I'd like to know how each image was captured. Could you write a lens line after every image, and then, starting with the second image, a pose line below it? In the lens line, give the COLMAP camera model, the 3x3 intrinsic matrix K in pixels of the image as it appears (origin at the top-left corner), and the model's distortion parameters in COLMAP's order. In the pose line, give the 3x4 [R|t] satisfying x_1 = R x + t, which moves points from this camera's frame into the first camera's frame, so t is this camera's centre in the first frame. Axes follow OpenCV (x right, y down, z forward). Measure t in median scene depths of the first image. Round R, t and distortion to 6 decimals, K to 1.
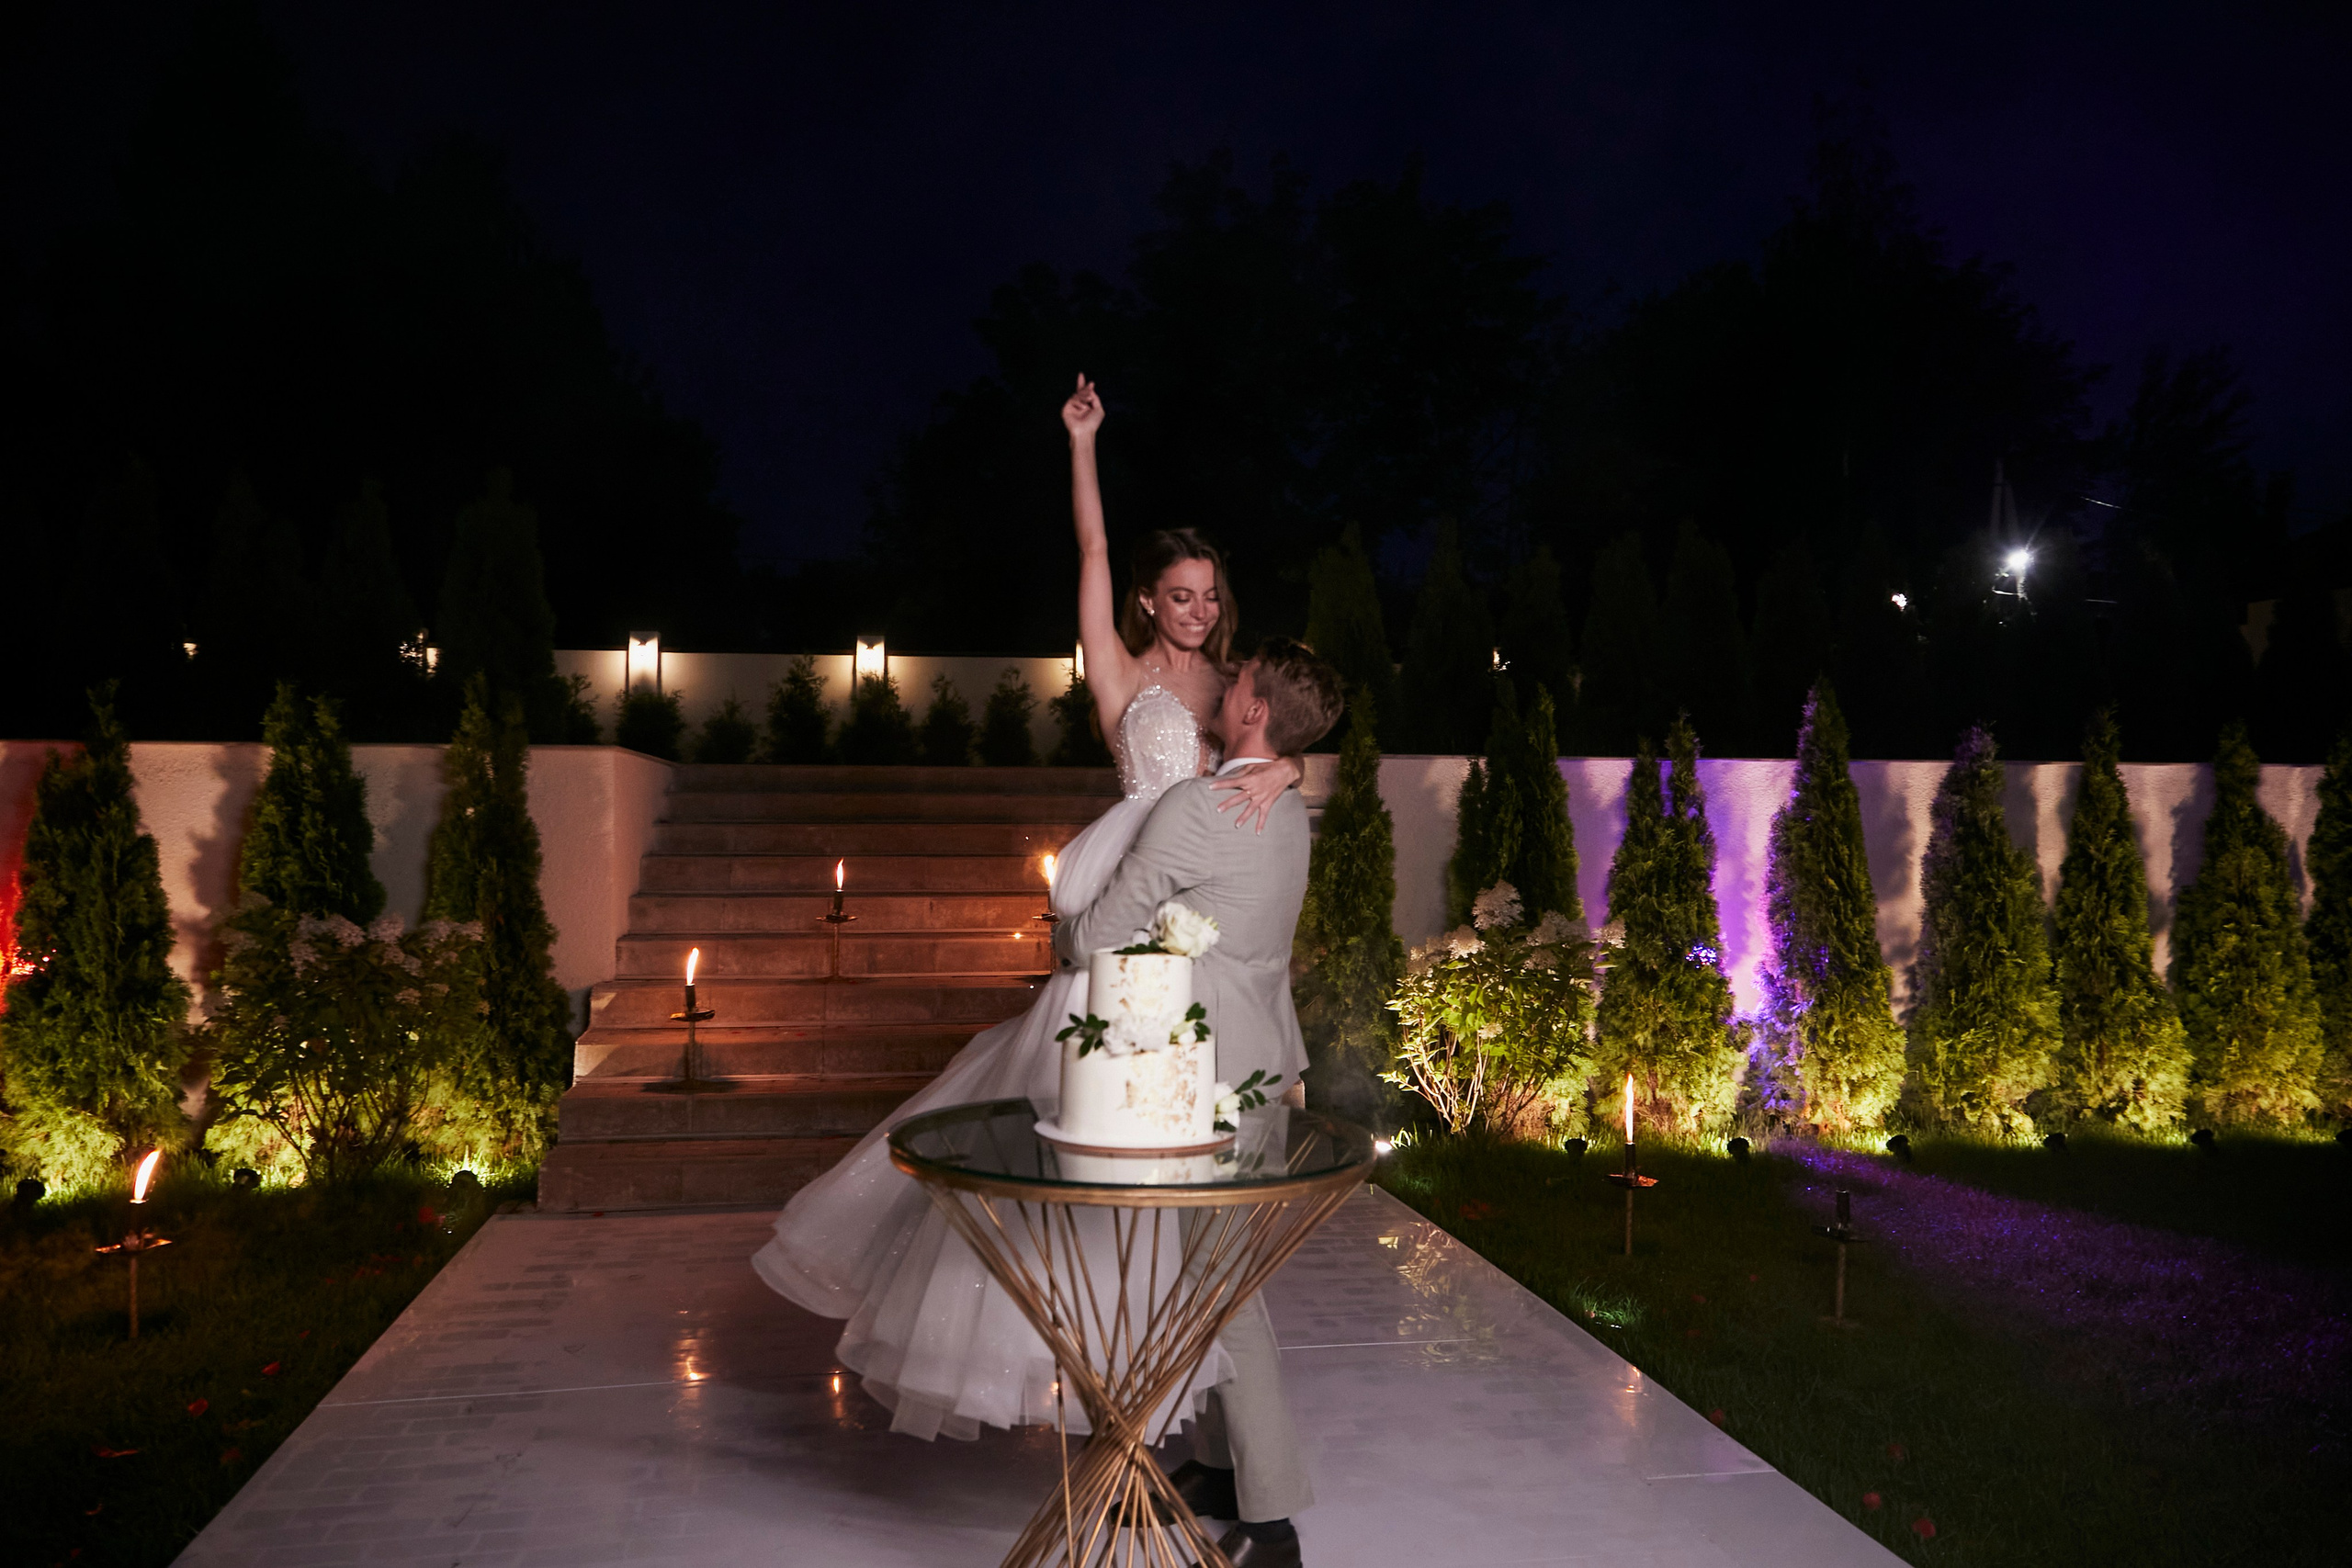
lens RADIAL K [[1665.0, 0, 1165.8], [0, 1665.0, 776.0], [0, 0, 1]] dist [-0.012047, 0.006698]
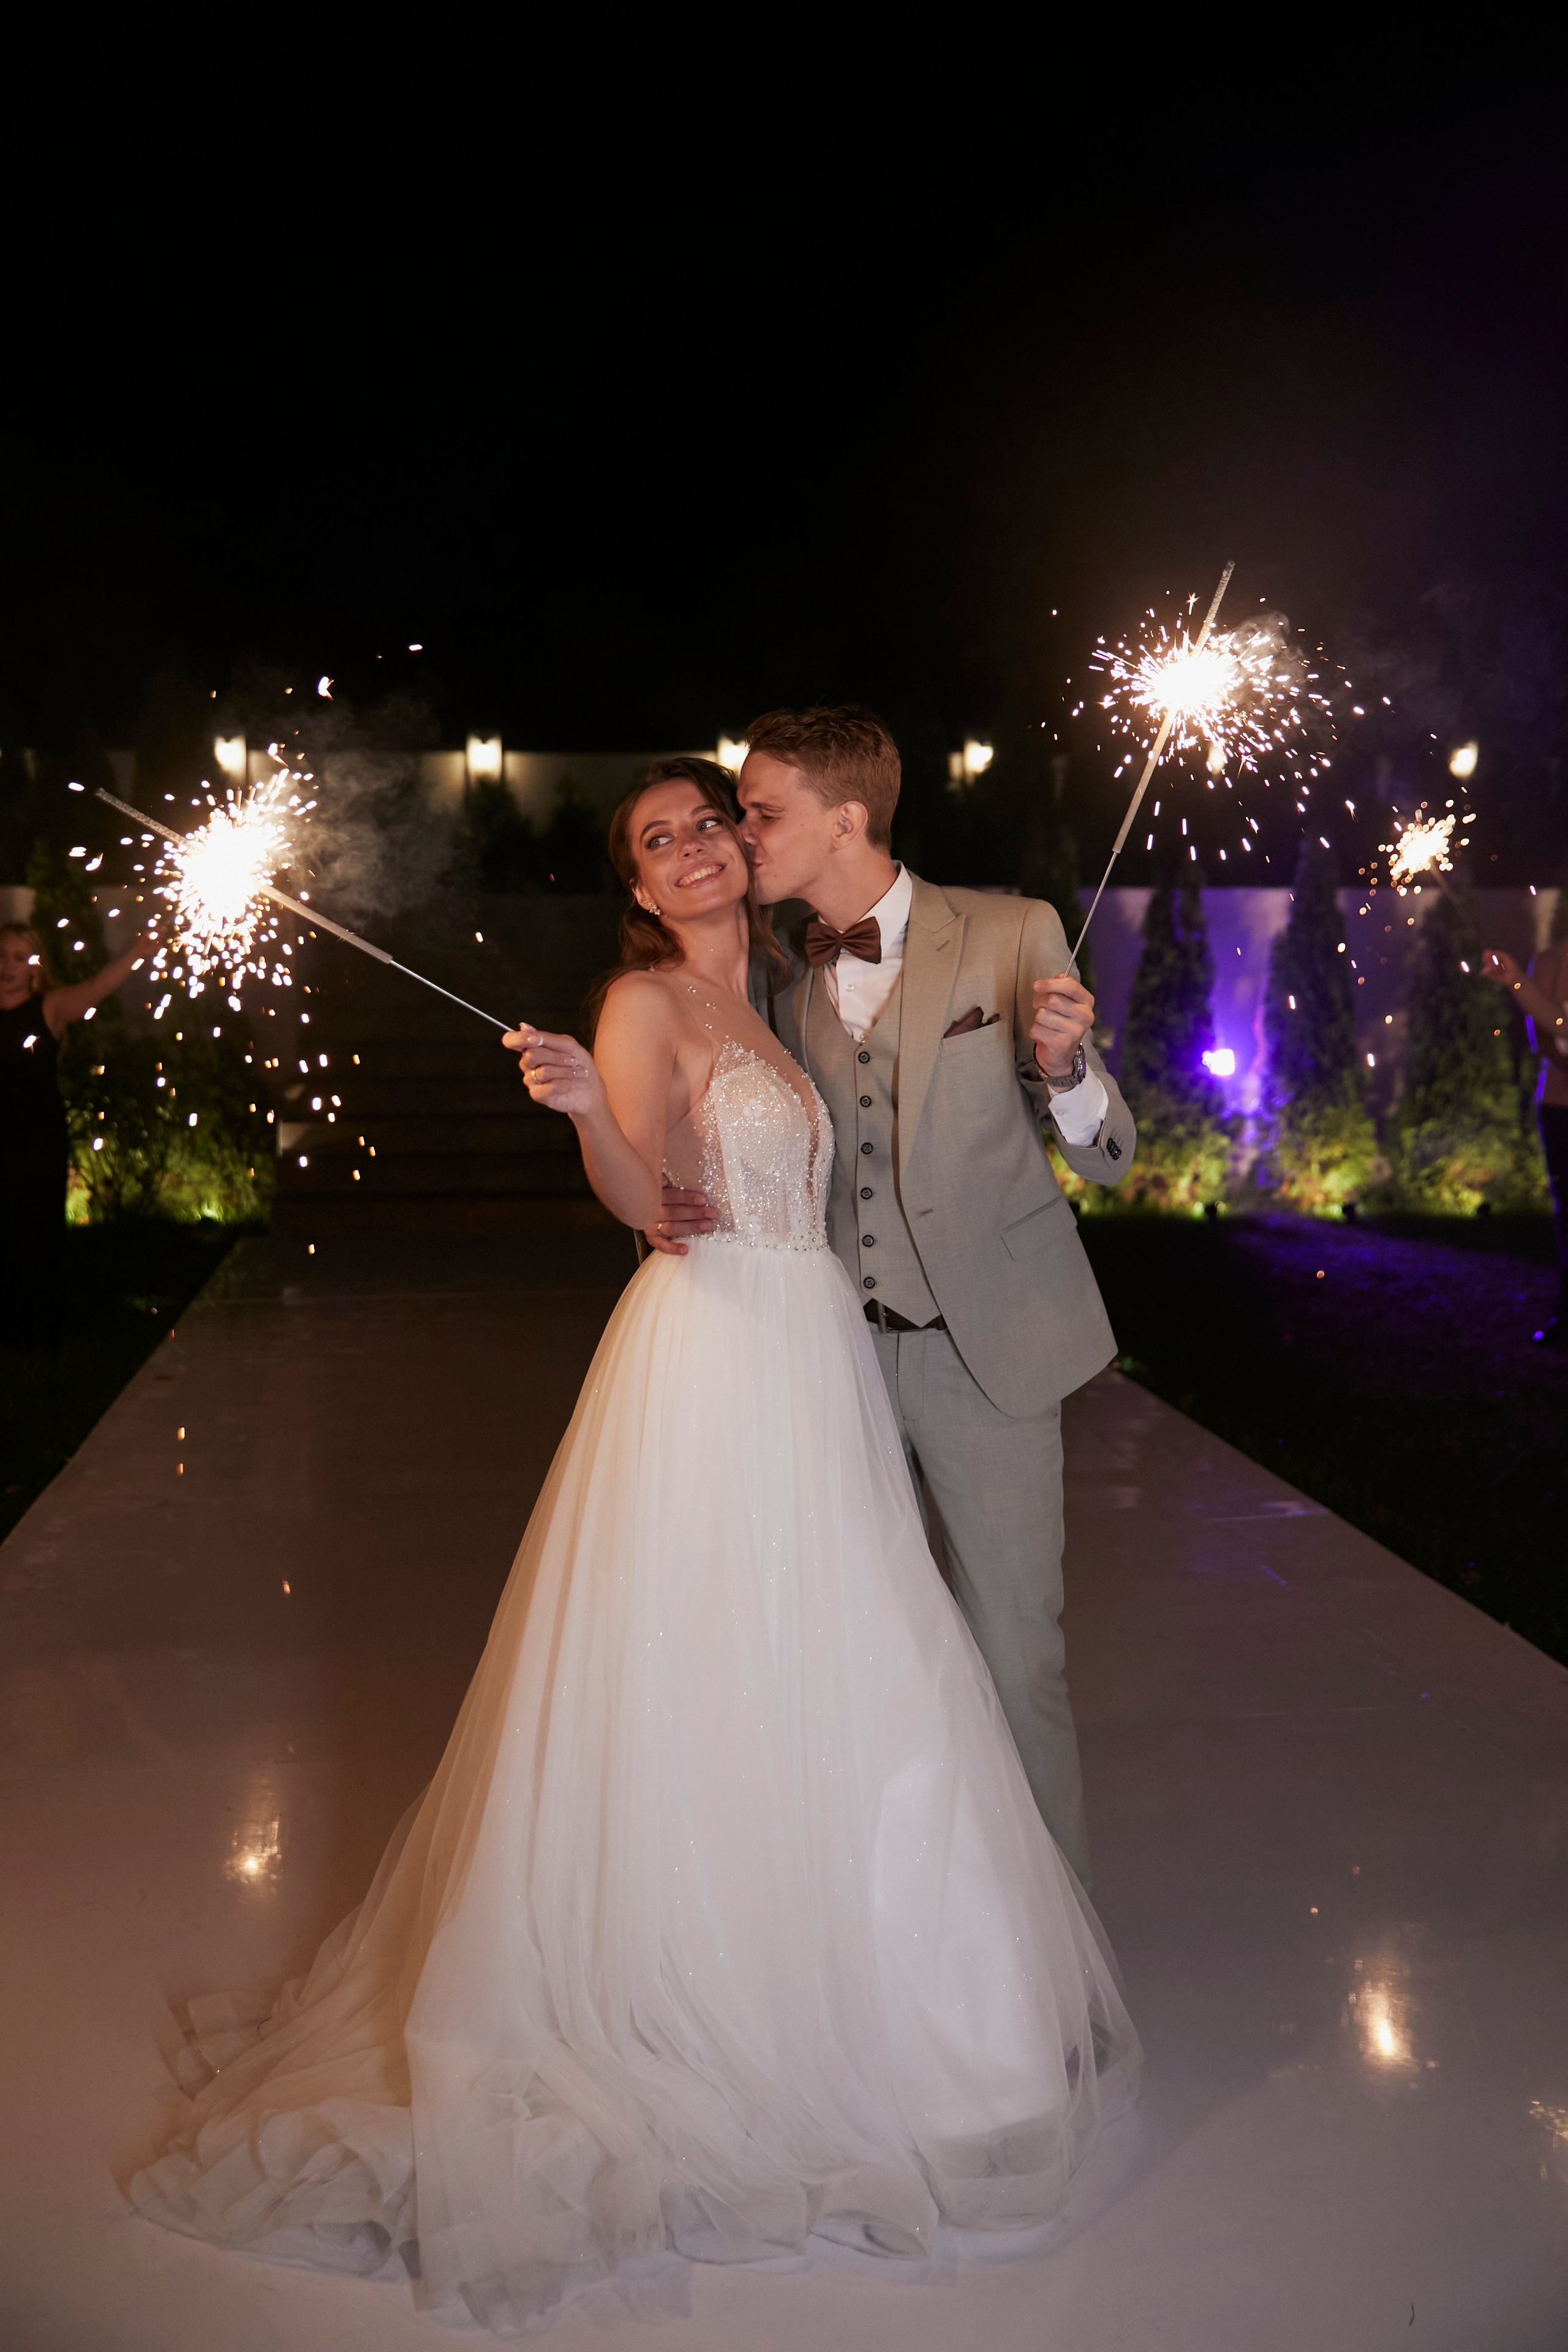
lens RADIAL K [[2339.0, 0, 785.1], [0, 2339.0, 1185.1], [0, 0, 1]] dist [-0.010105, 0.000000]
pose [[0.998984, 0.000166, -0.045072, 0.106484], [0.005761, 0.991320, 0.131345, -0.023659], [0.044702, -0.131472, 0.990312, -0.715248]]
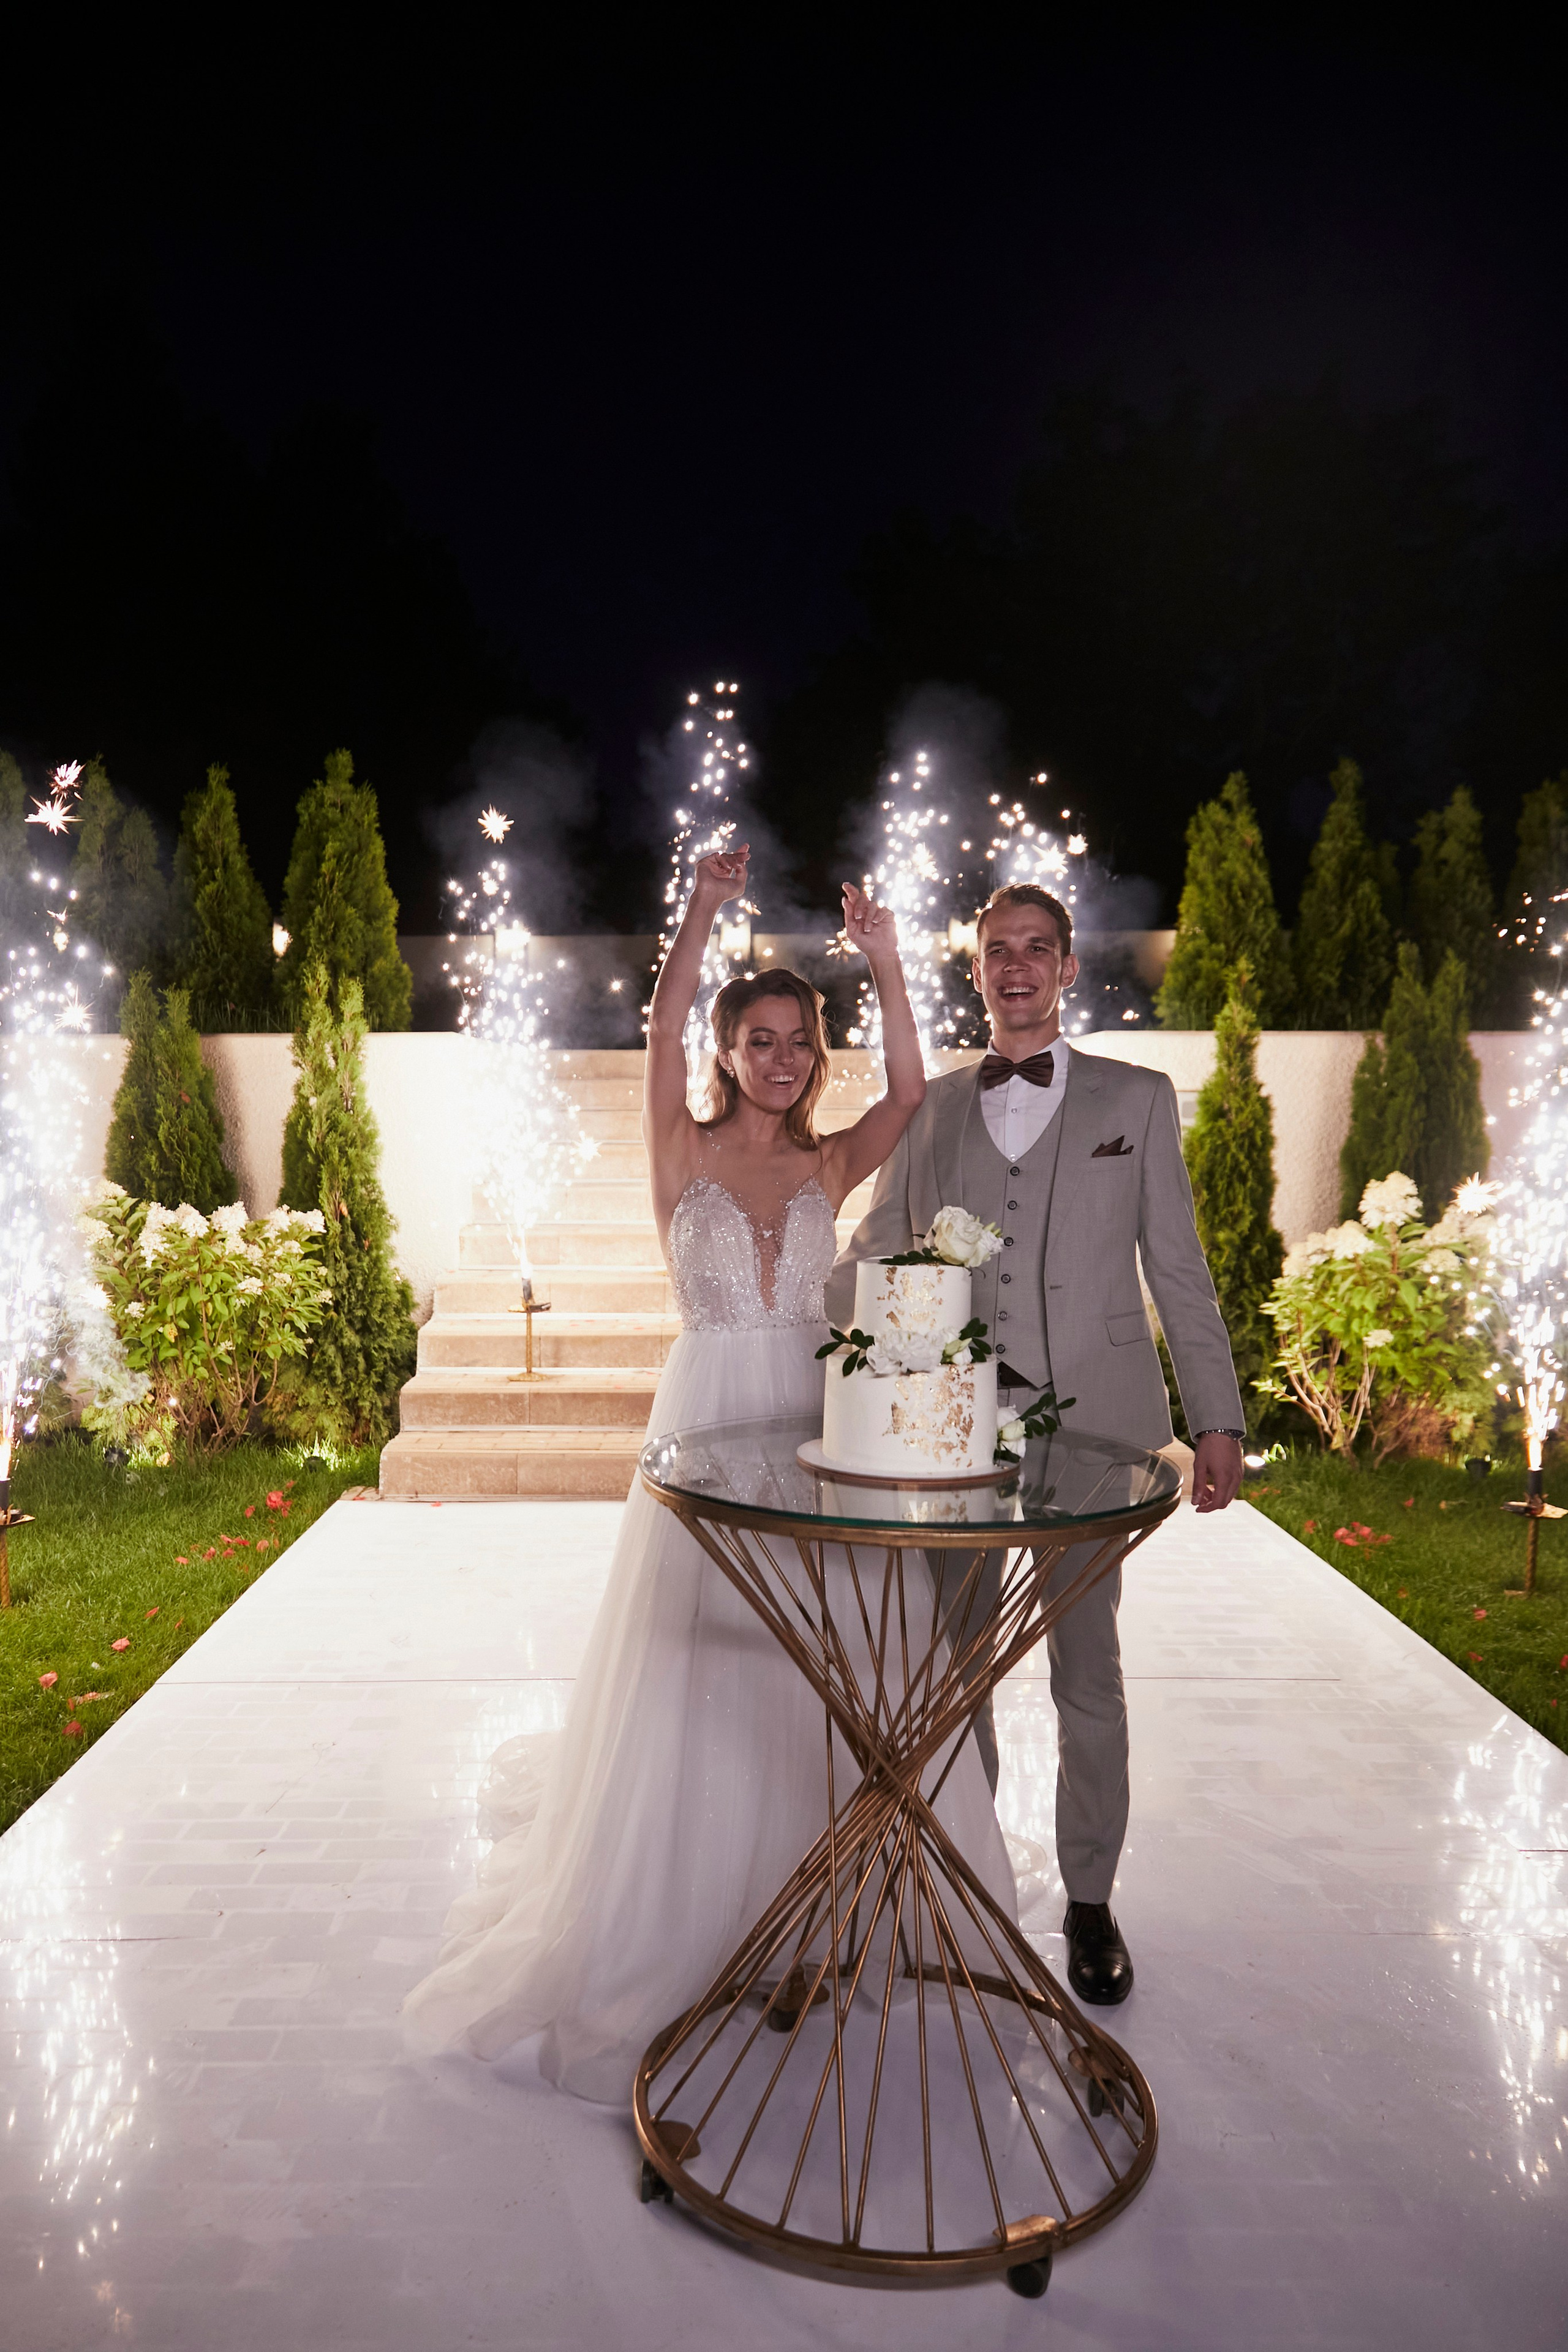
lens RADIAL K [[1665.2, 0, 800.3], [0, 1665.2, 1184.6], [0, 0, 1]] dist [-0.012047, 0.006698]
pose [[0.983131, 0.003801, -0.182863, 0.049642], [0.010510, 0.996958, 0.077226, -0.002965], [0.182600, -0.077845, 0.980101, 0.062910]]
